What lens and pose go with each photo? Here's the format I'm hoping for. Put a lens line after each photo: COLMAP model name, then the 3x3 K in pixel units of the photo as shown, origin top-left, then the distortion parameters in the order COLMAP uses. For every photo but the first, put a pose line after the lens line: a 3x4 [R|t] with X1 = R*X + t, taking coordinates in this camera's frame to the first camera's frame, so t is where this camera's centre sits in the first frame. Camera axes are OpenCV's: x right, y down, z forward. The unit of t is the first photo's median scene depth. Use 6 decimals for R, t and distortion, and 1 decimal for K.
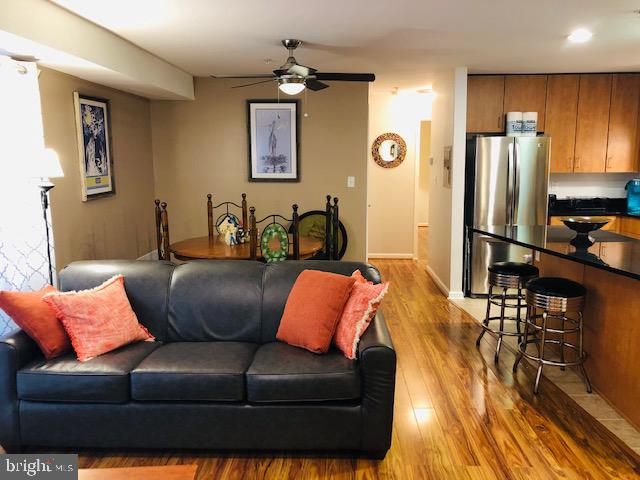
lens RADIAL K [[536.2, 0, 320.5], [0, 536.2, 236.4], [0, 0, 1]] dist [0.042744, -0.032556]
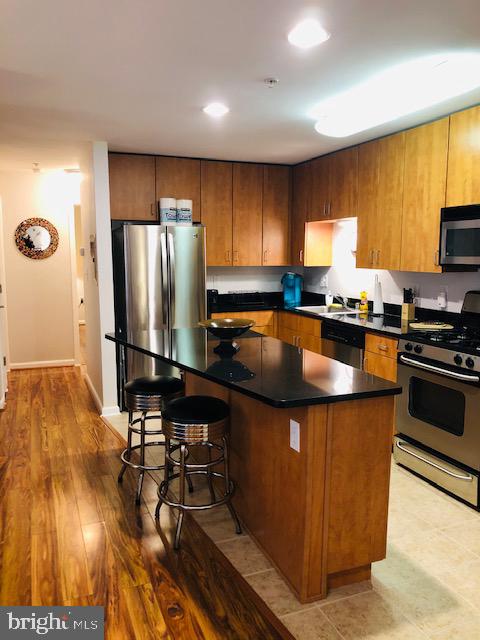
lens RADIAL K [[536.2, 0, 239.8], [0, 536.2, 321.9], [0, 0, 1]] dist [0.042744, -0.032556]
pose [[0.918698, -0.045647, 0.392314, 0.110674], [0.048955, 0.998800, 0.001575, -0.021792], [-0.391915, 0.017758, 0.919830, 0.137471]]
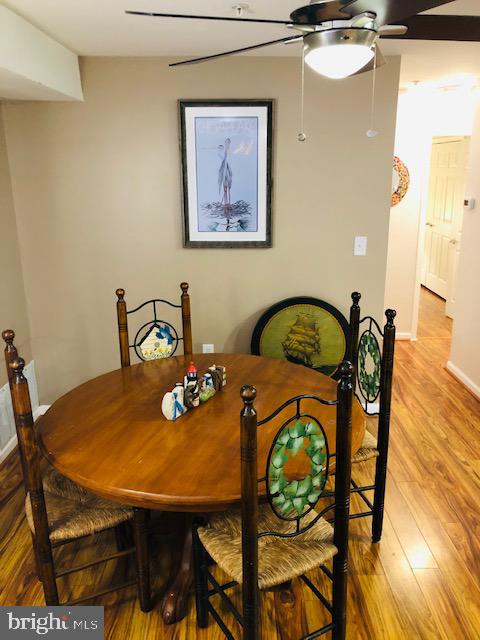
lens RADIAL K [[536.2, 0, 238.3], [0, 536.2, 315.8], [0, 0, 1]] dist [0.042744, -0.032556]
pose [[0.999375, -0.014463, 0.032270, -0.100467], [0.010480, 0.992677, 0.120342, -0.103671], [-0.033774, -0.119929, 0.992208, 0.437167]]
